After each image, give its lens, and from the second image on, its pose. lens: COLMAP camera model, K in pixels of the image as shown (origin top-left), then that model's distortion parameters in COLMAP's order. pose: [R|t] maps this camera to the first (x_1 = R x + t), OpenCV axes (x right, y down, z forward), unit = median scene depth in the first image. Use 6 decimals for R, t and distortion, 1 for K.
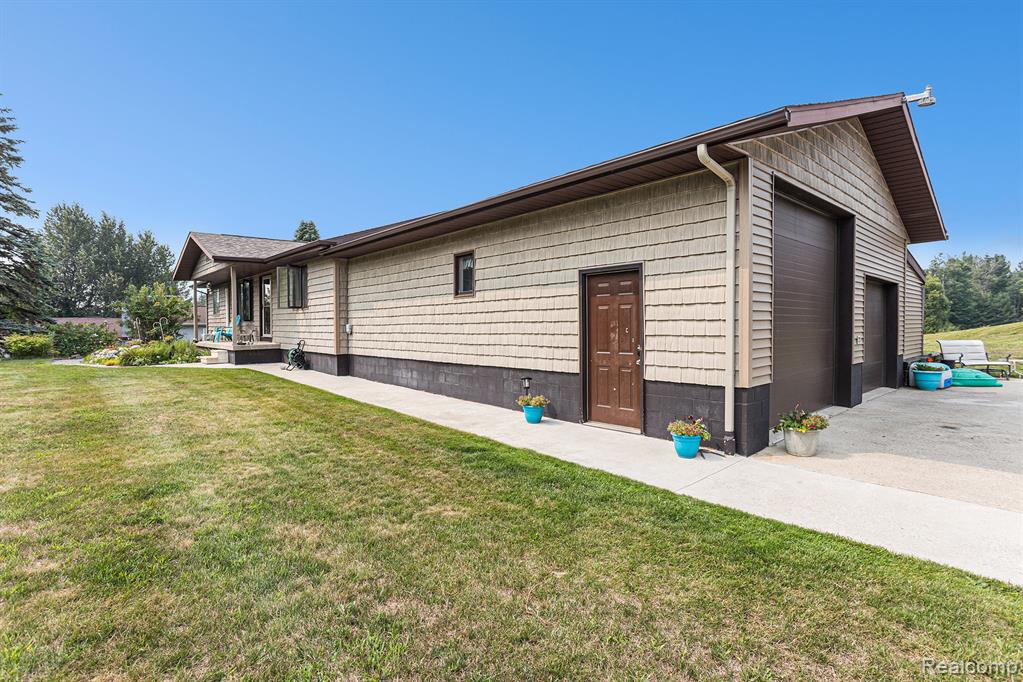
lens RADIAL K [[503.2, 0, 515.1], [0, 503.2, 334.2], [0, 0, 1]] dist [-0.020782, 0.000951]
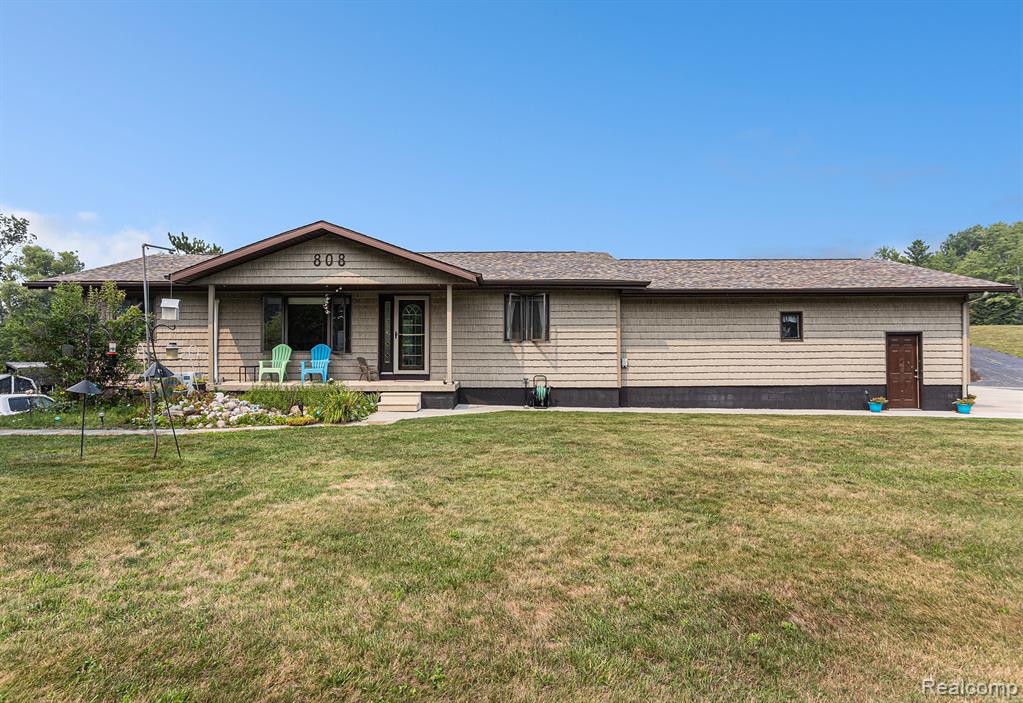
lens RADIAL K [[503.2, 0, 516.1], [0, 503.2, 335.7], [0, 0, 1]] dist [-0.032556, -0.000436]
pose [[0.669309, 0.022305, 0.742650, -2.224754], [0.009847, 0.999195, -0.038884, -0.050263], [-0.742919, 0.033338, 0.668550, 0.770605]]
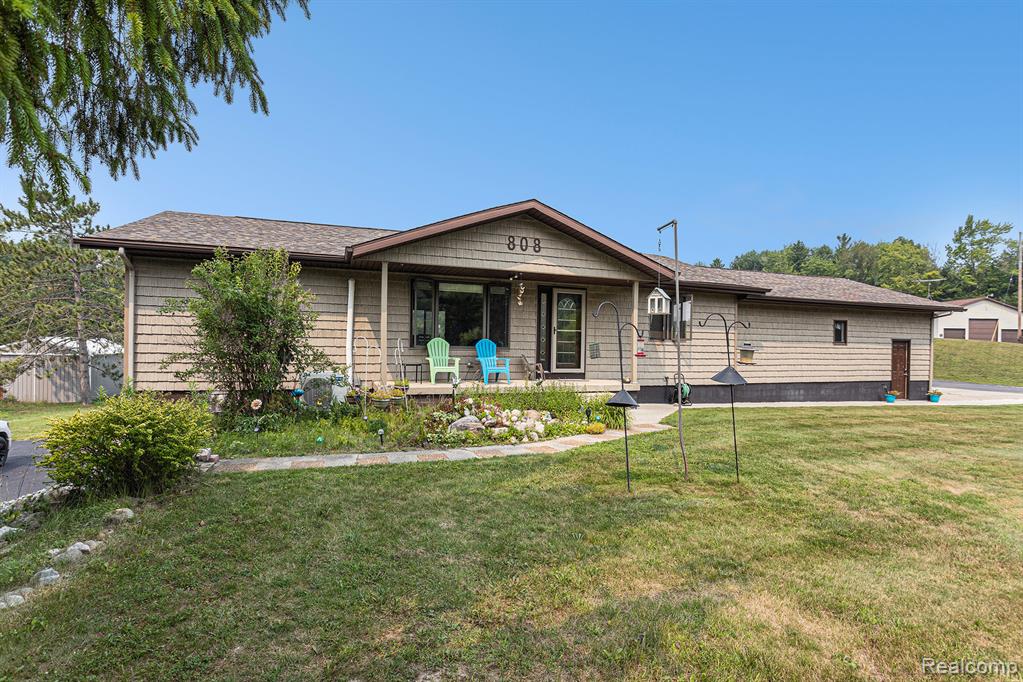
lens RADIAL K [[503.2, 0, 508.1], [0, 503.2, 341.0], [0, 0, 1]] dist [-0.020782, 0.000951]
pose [[0.363963, 0.017499, 0.931249, -2.792763], [-0.005769, 0.999847, -0.016534, -0.064258], [-0.931396, 0.000646, 0.364008, 1.838290]]
